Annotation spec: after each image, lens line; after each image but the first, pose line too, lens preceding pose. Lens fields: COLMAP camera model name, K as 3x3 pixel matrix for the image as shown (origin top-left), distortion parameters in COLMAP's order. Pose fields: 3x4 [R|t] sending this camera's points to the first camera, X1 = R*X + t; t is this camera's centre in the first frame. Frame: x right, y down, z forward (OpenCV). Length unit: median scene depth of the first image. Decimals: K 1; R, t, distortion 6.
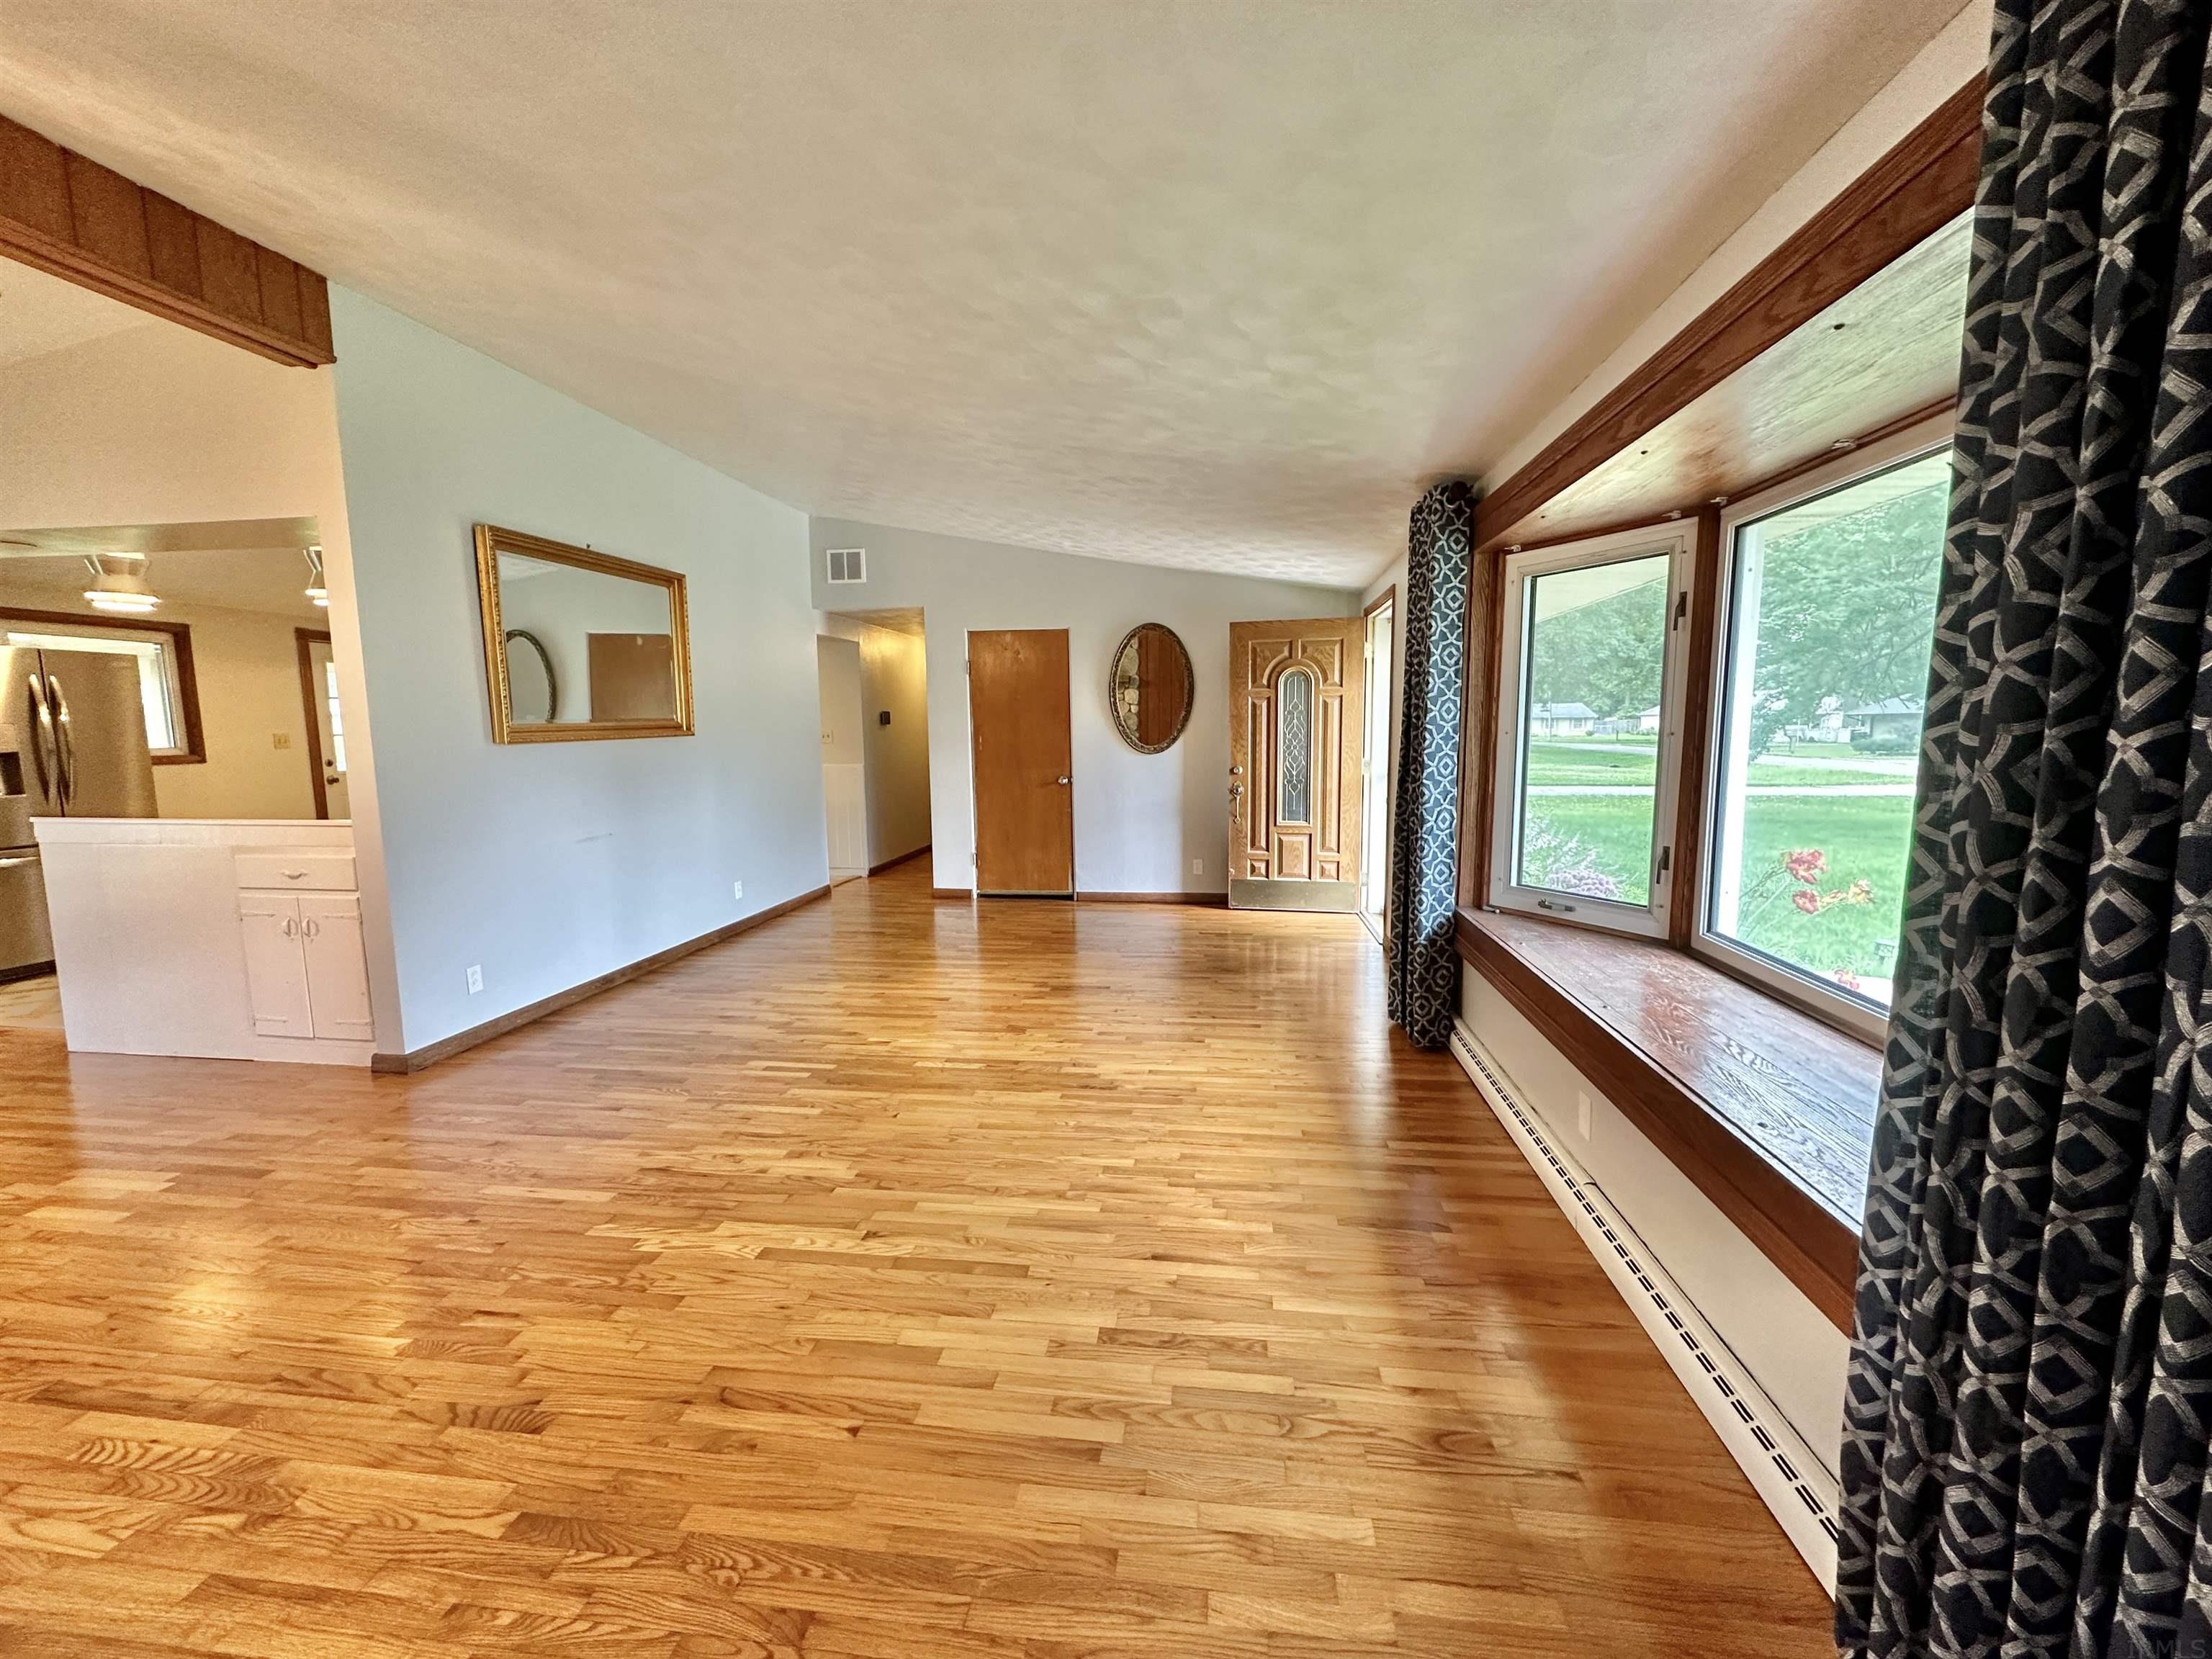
lens RADIAL K [[877.3, 0, 1127.8], [0, 877.3, 818.0], [0, 0, 1]] dist [-0.005898, 0.001350]
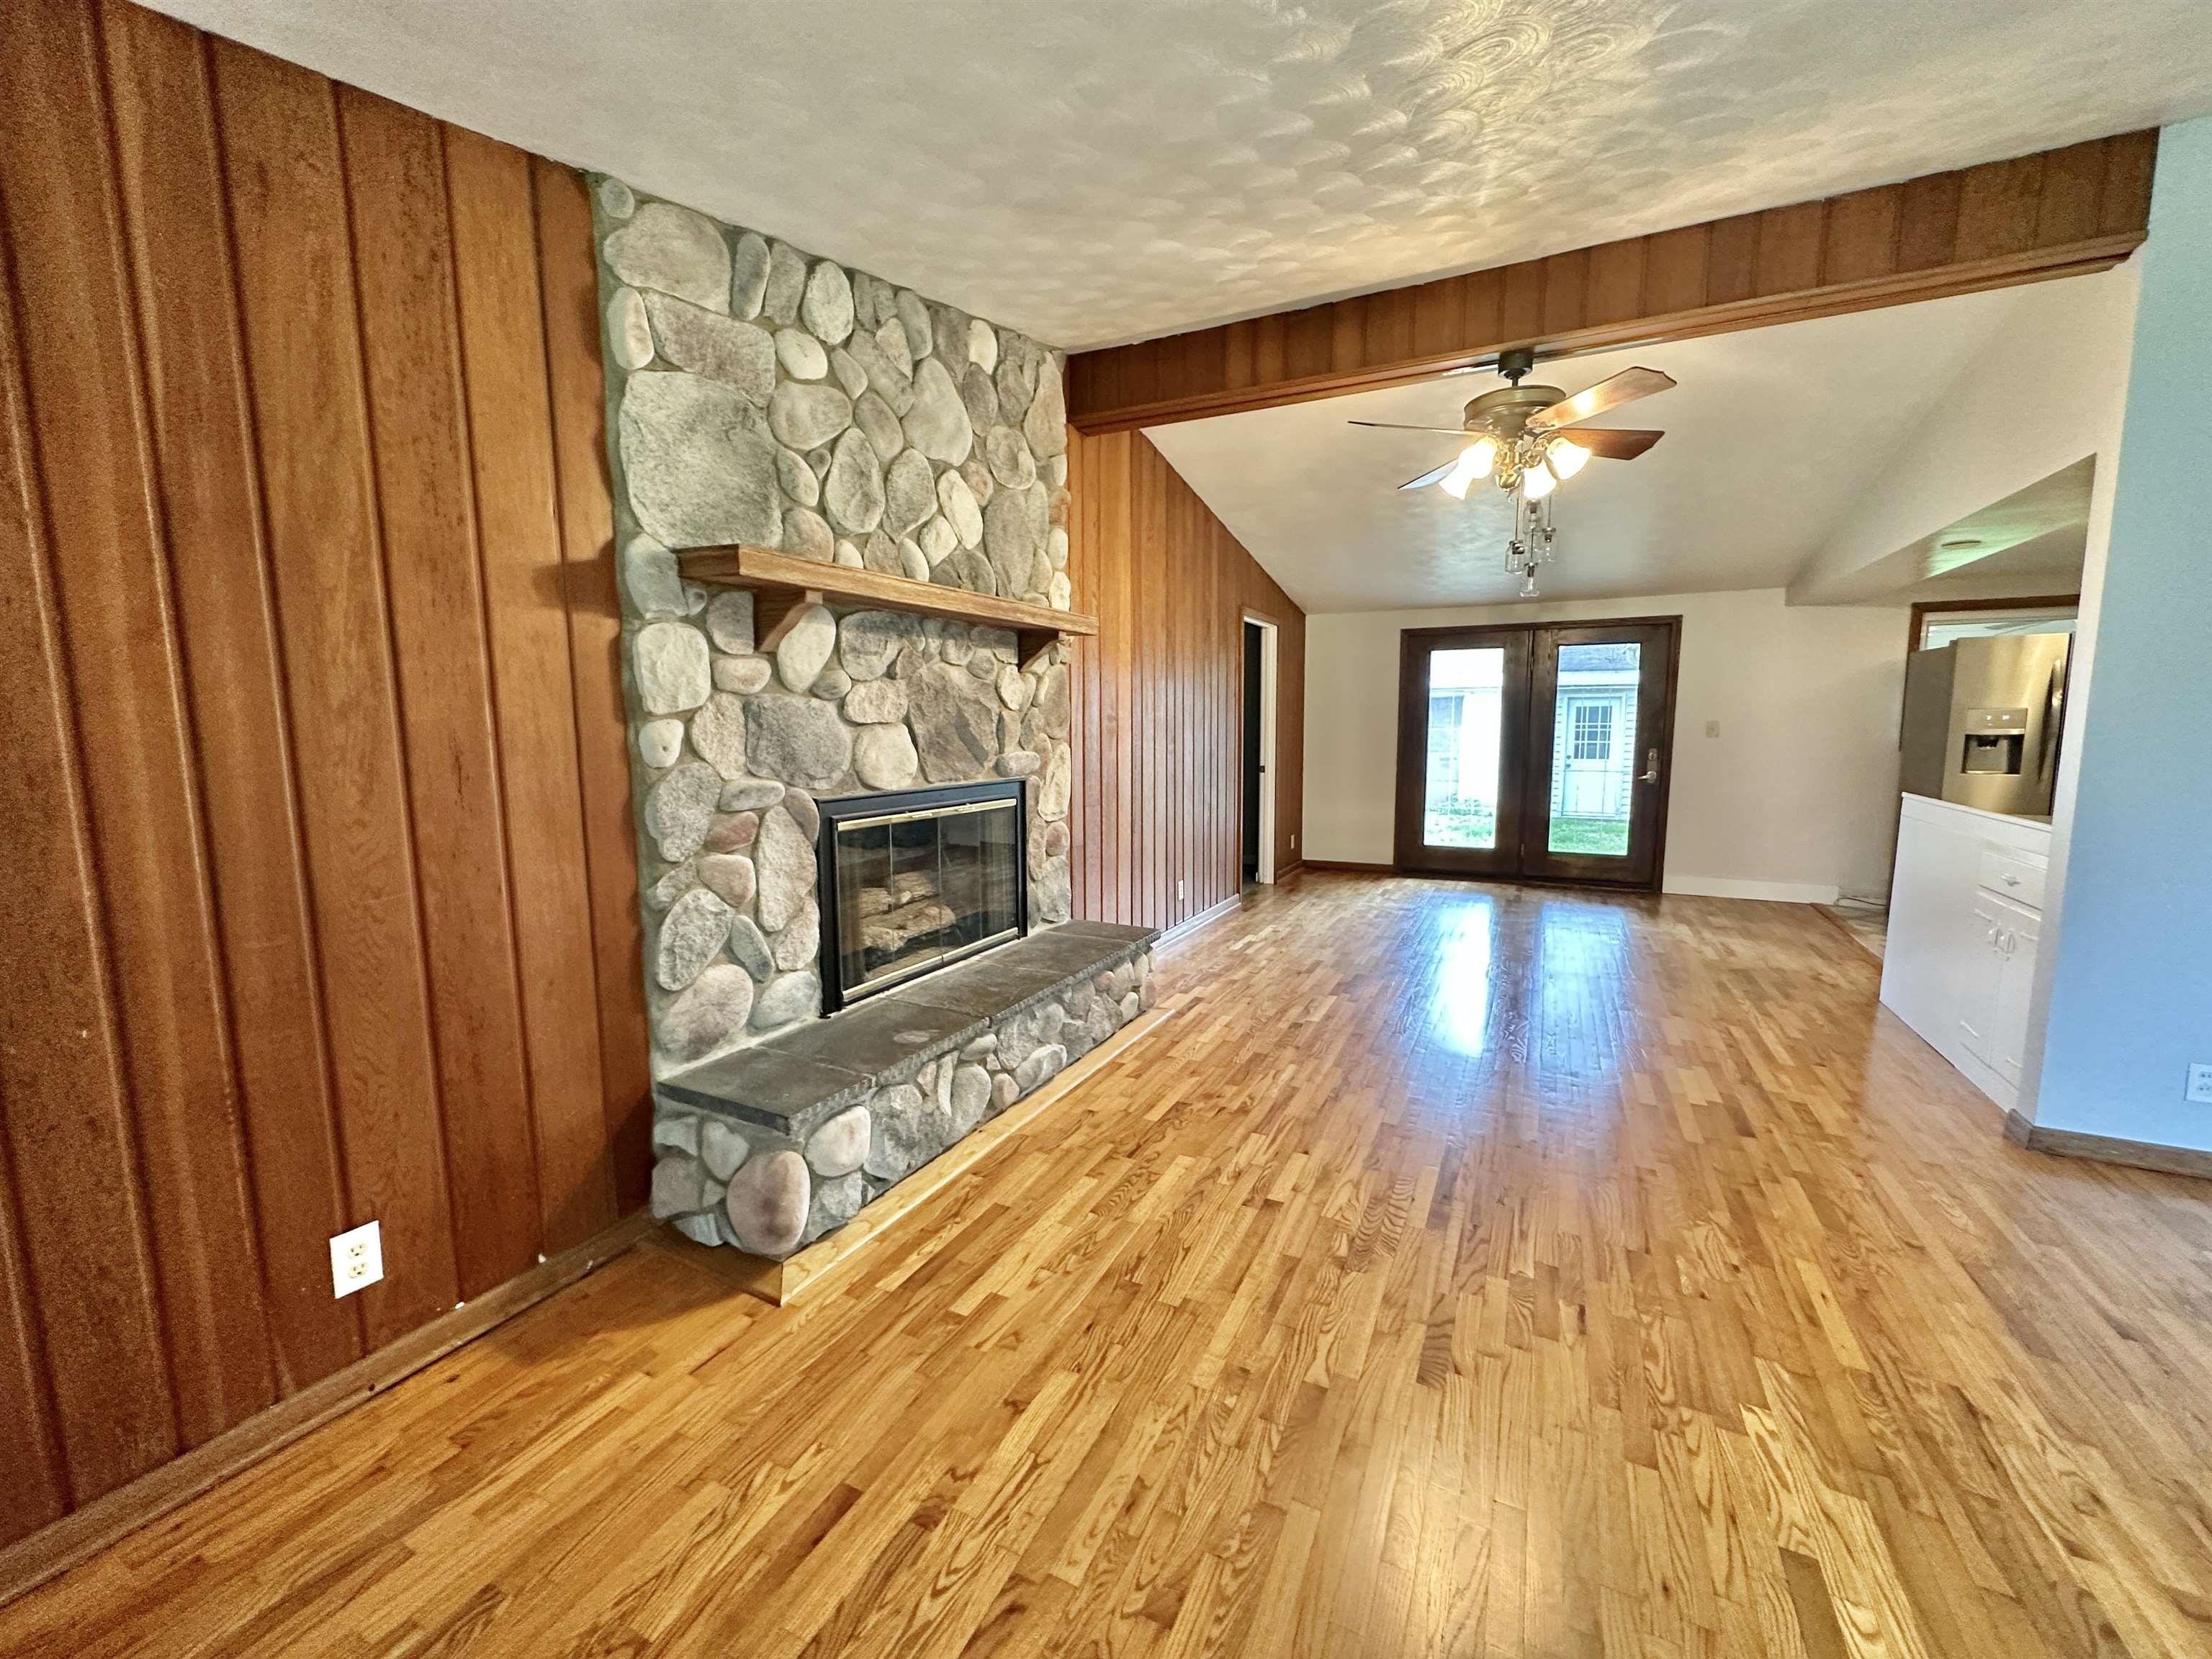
lens RADIAL K [[877.3, 0, 1096.5], [0, 877.3, 828.4], [0, 0, 1]] dist [-0.005898, 0.001350]
pose [[-0.355206, 0.122161, -0.926772, 0.230401], [-0.091578, 0.982108, 0.164554, -0.061495], [0.930291, 0.143322, -0.337663, 0.551403]]
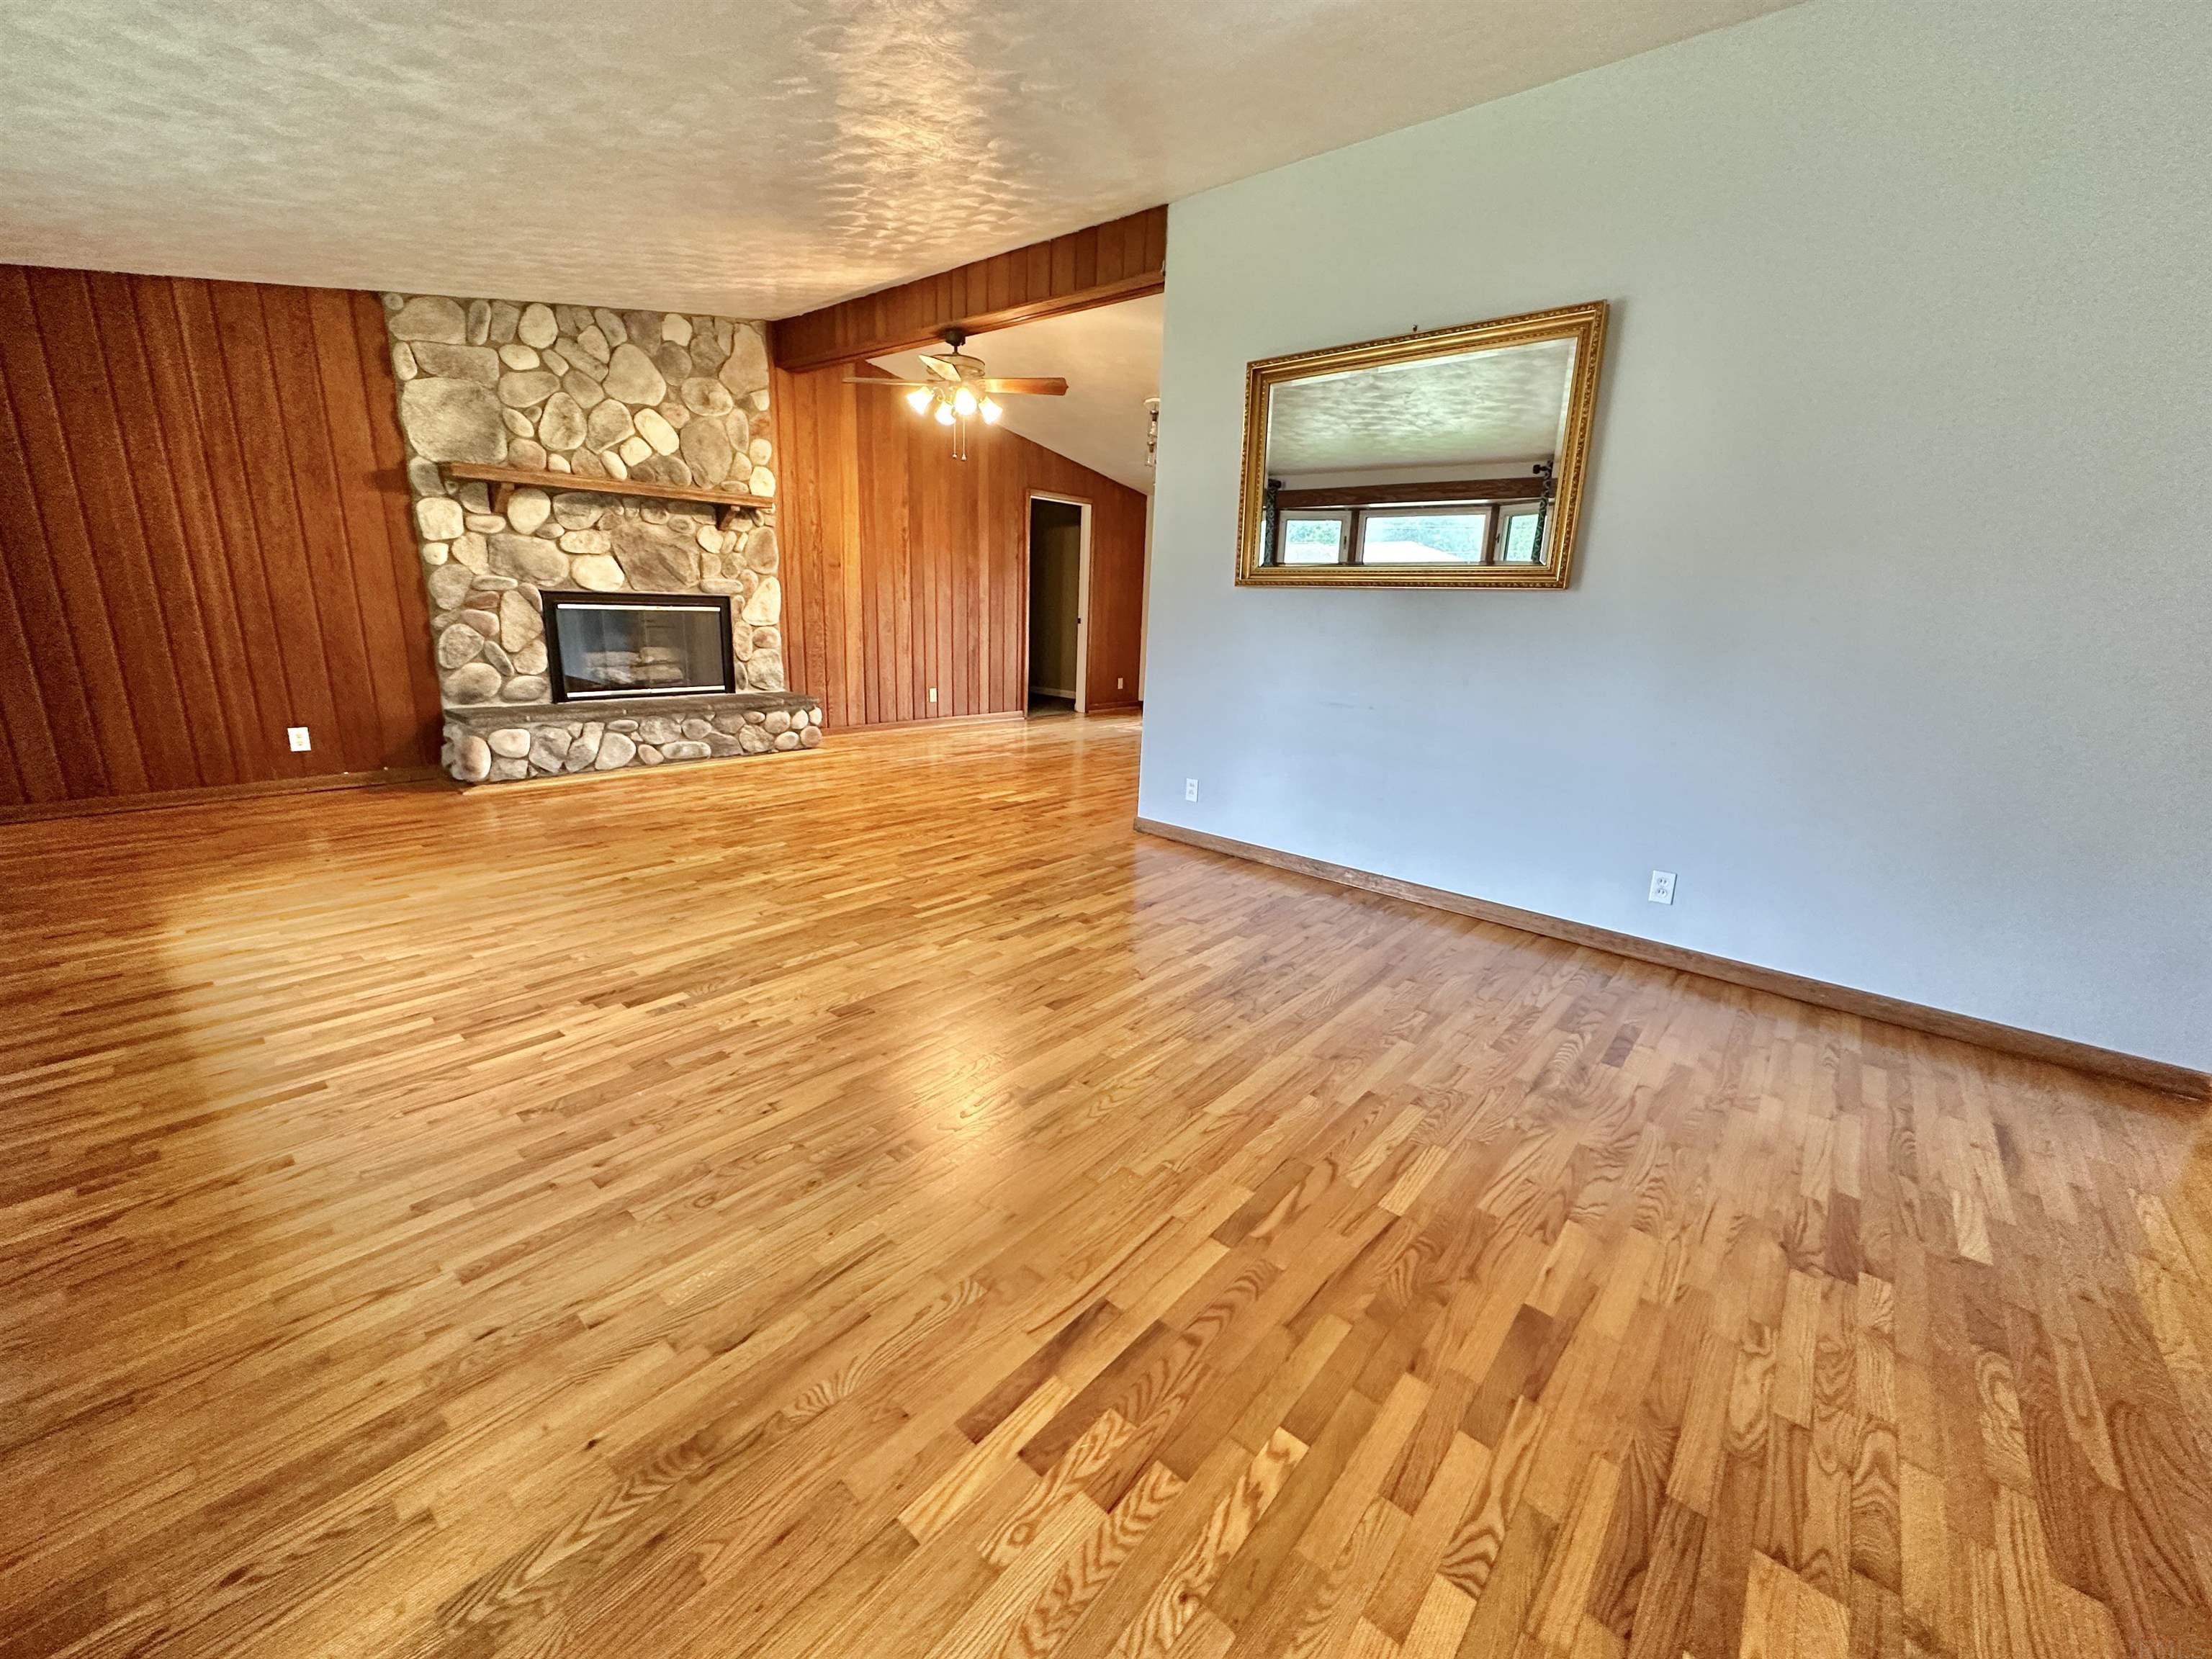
lens RADIAL K [[877.3, 0, 1101.8], [0, 877.3, 828.4], [0, 0, 1]] dist [-0.005898, 0.001350]
pose [[-0.566300, 0.195469, -0.800685, 0.390351], [-0.122935, 0.940570, 0.316567, -0.177046], [0.814980, 0.277704, -0.508615, 2.107204]]
